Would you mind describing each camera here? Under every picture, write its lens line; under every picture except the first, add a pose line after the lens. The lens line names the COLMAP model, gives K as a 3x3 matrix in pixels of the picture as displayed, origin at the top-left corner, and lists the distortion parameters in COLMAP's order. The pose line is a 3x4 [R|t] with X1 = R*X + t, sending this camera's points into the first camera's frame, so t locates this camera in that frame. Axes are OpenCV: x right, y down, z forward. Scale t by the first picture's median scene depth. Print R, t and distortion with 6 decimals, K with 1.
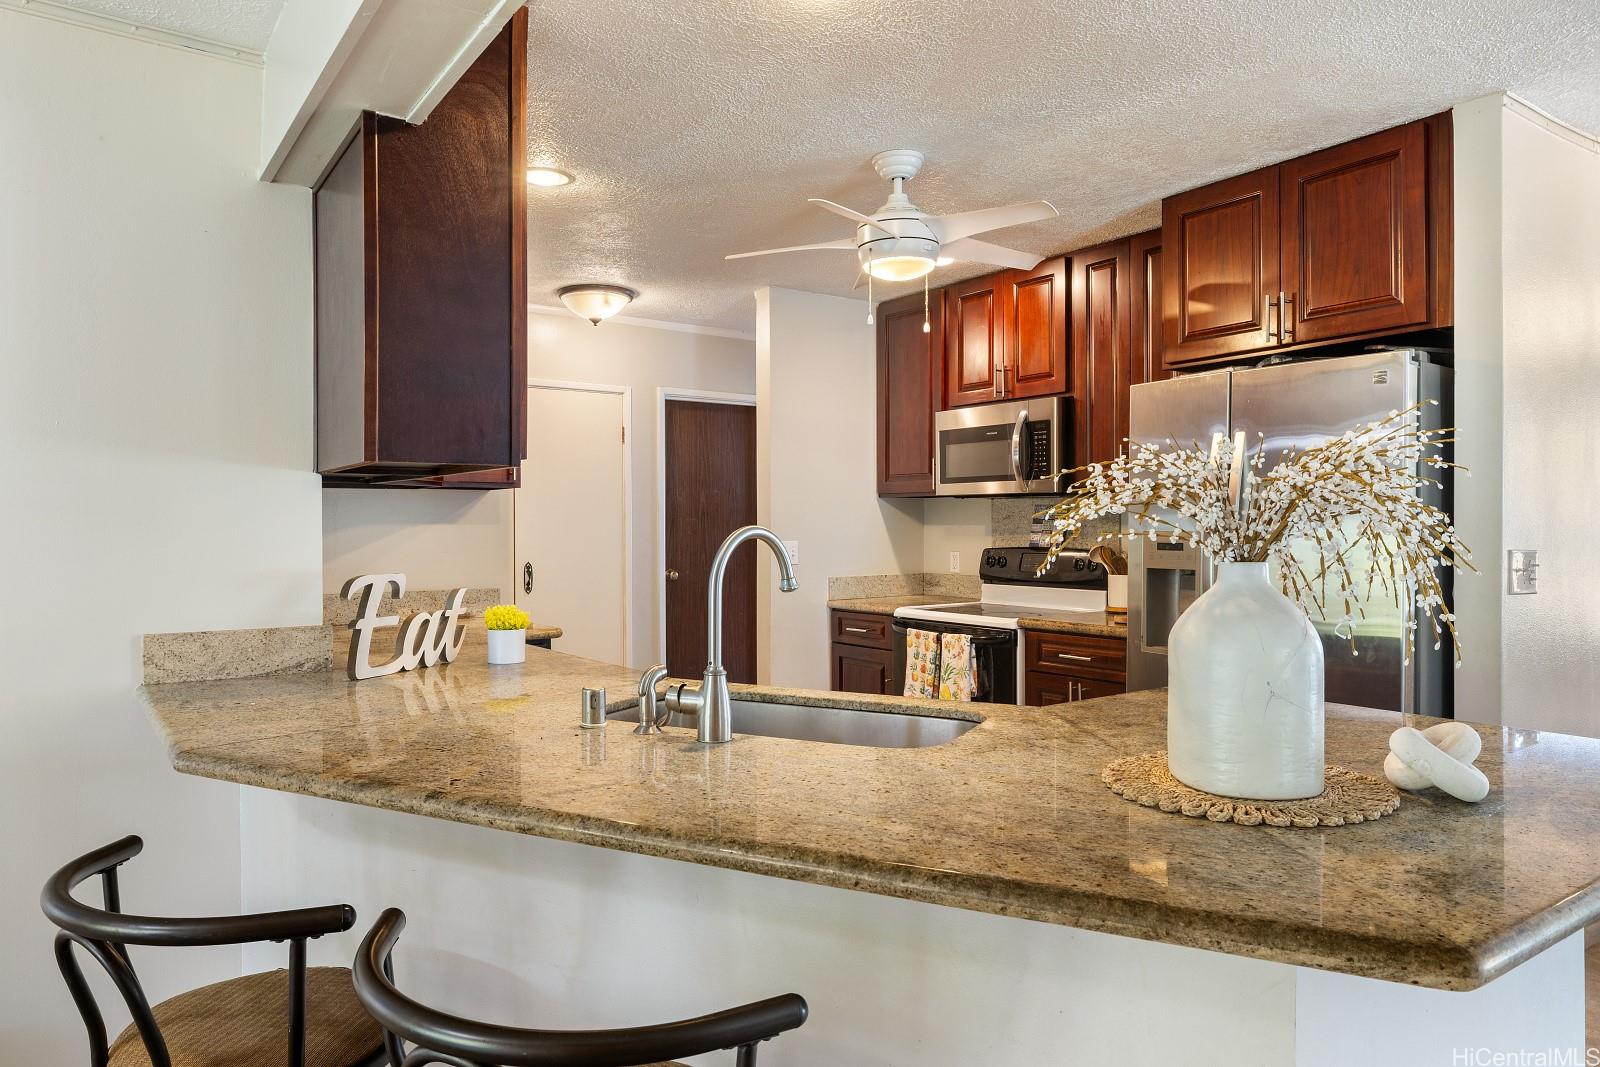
lens RADIAL K [[1071.0, 0, 804.8], [0, 1071.0, 530.0], [0, 0, 1]] dist [-0.007162, -0.001506]
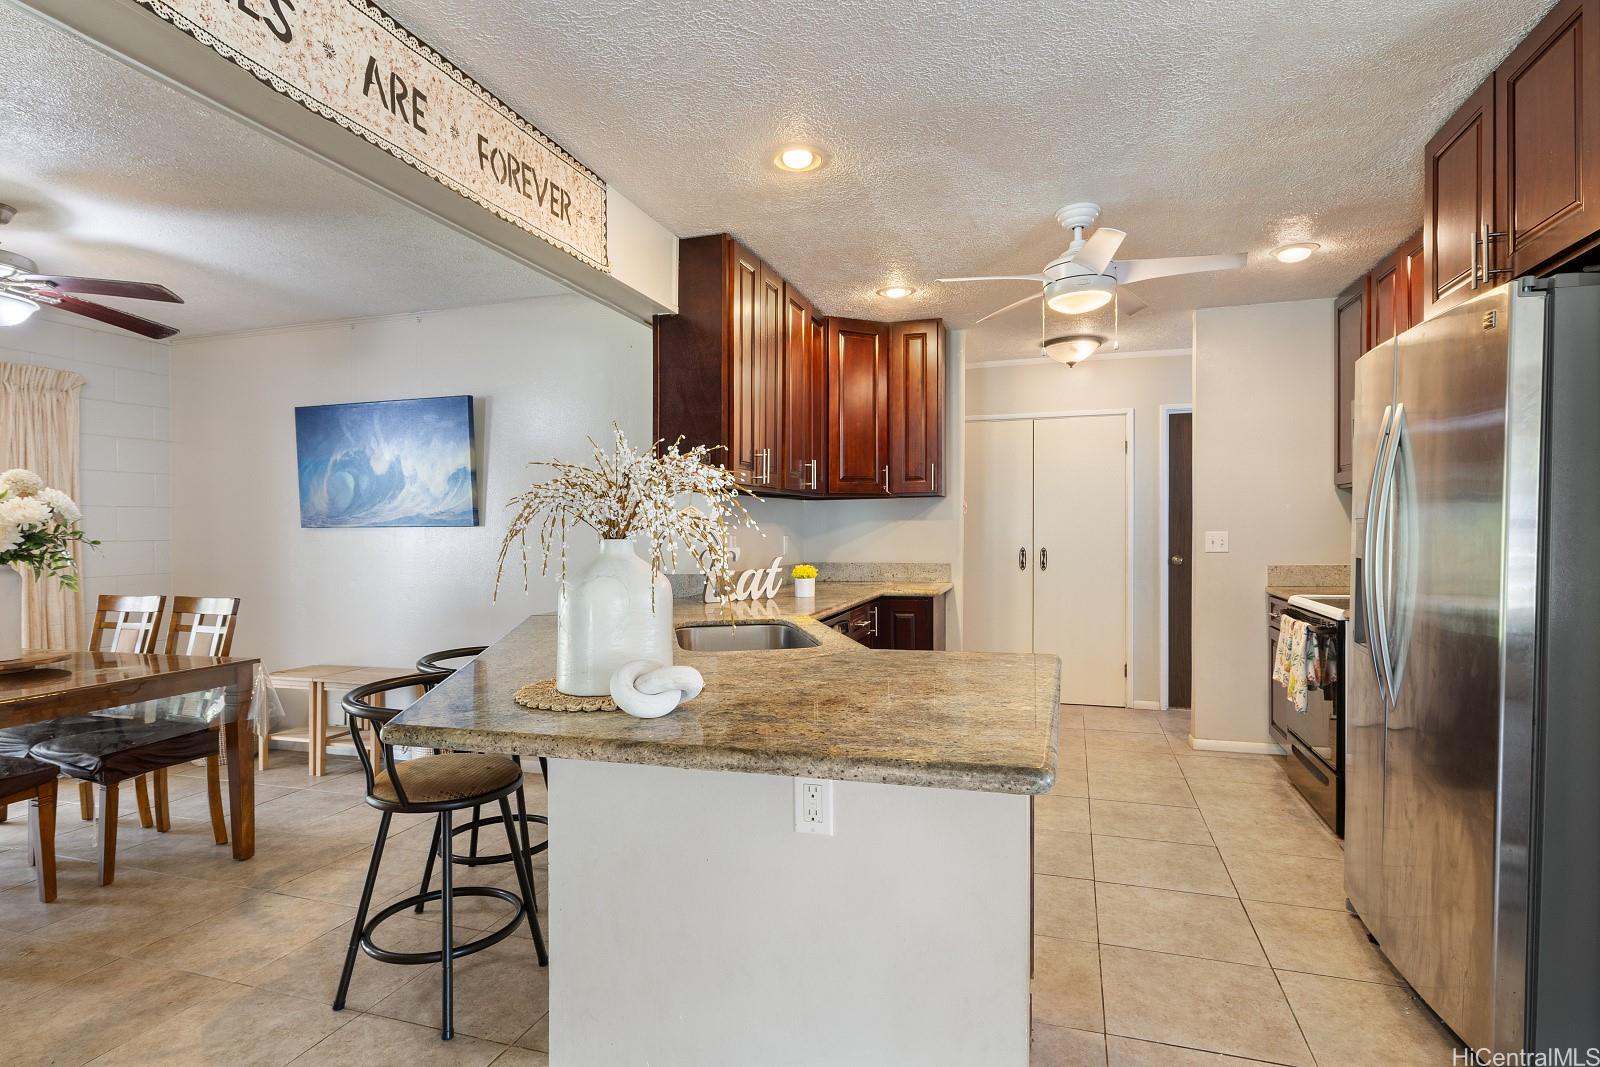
lens RADIAL K [[799.3, 0, 810.2], [0, 799.3, 542.3], [0, 0, 1]] dist [-0.003108, 0.001192]
pose [[0.603861, 0.009756, -0.797030, 0.542808], [0.005387, 0.999852, 0.016320, 0.006978], [0.797071, -0.014149, 0.603720, 0.189355]]
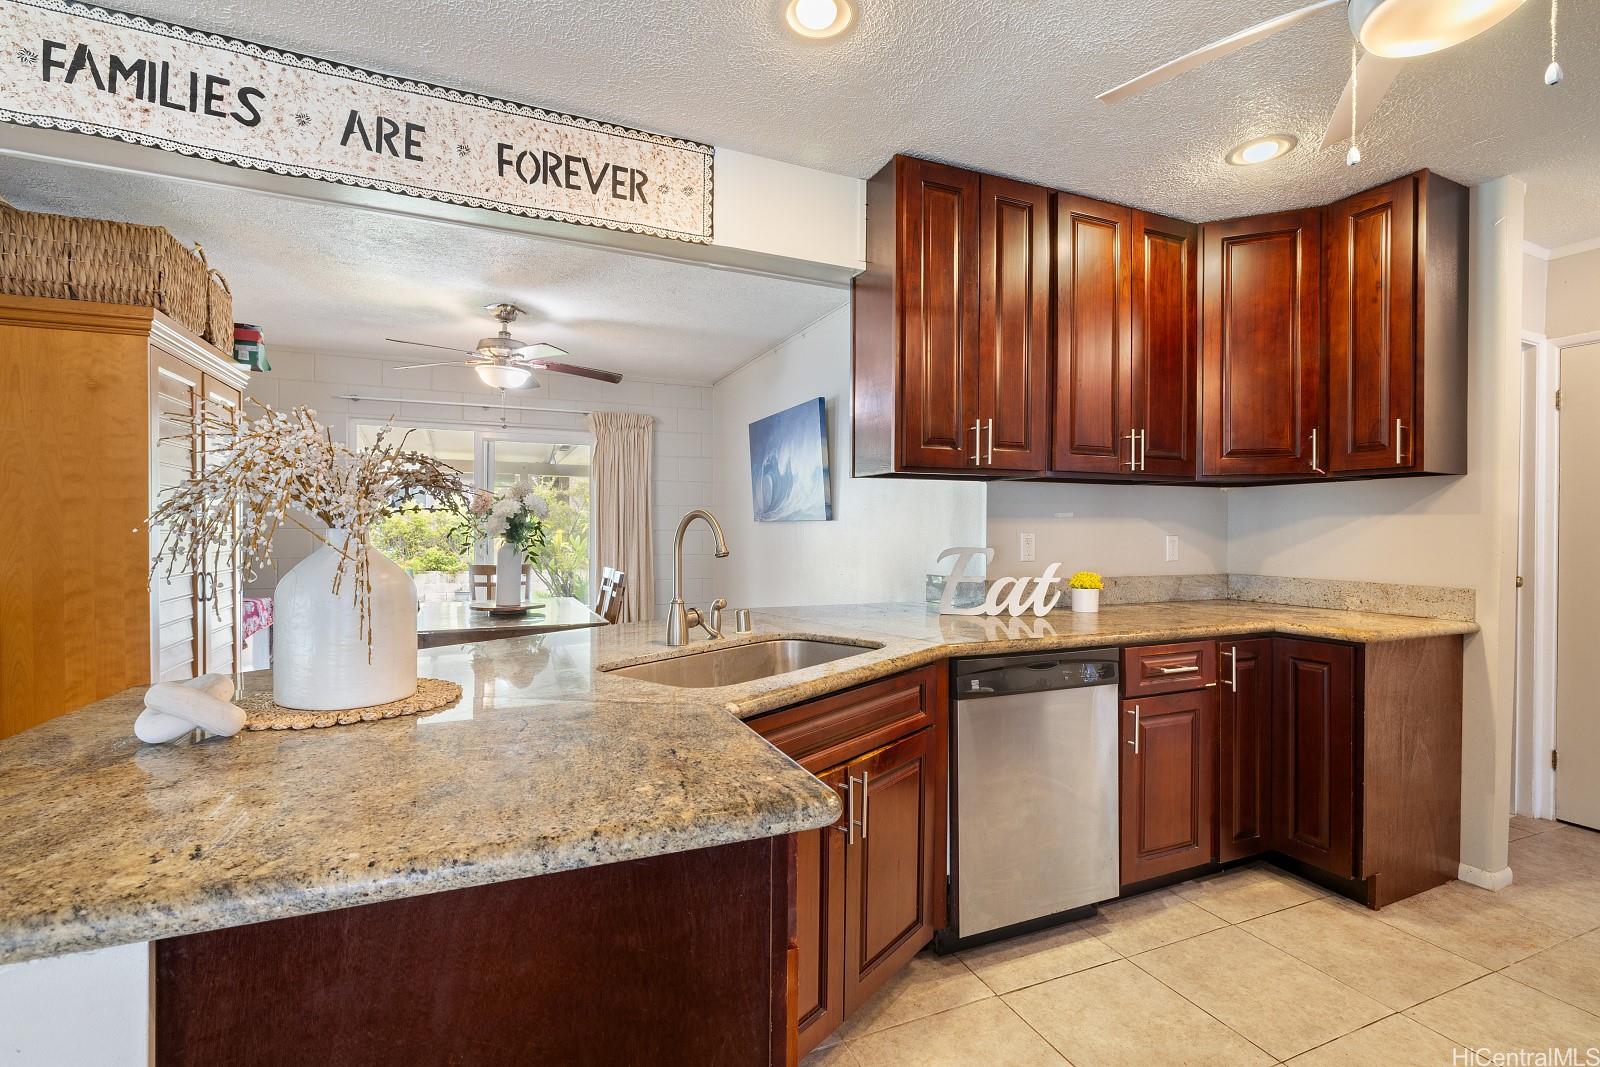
lens RADIAL K [[715.6, 0, 798.6], [0, 715.6, 528.6], [0, 0, 1]] dist [-0.006723, 0.000933]
pose [[-0.205820, 0.004527, -0.978579, 0.429934], [-0.007877, 0.999949, 0.006283, 0.007250], [0.978558, 0.009002, -0.205773, 0.646660]]
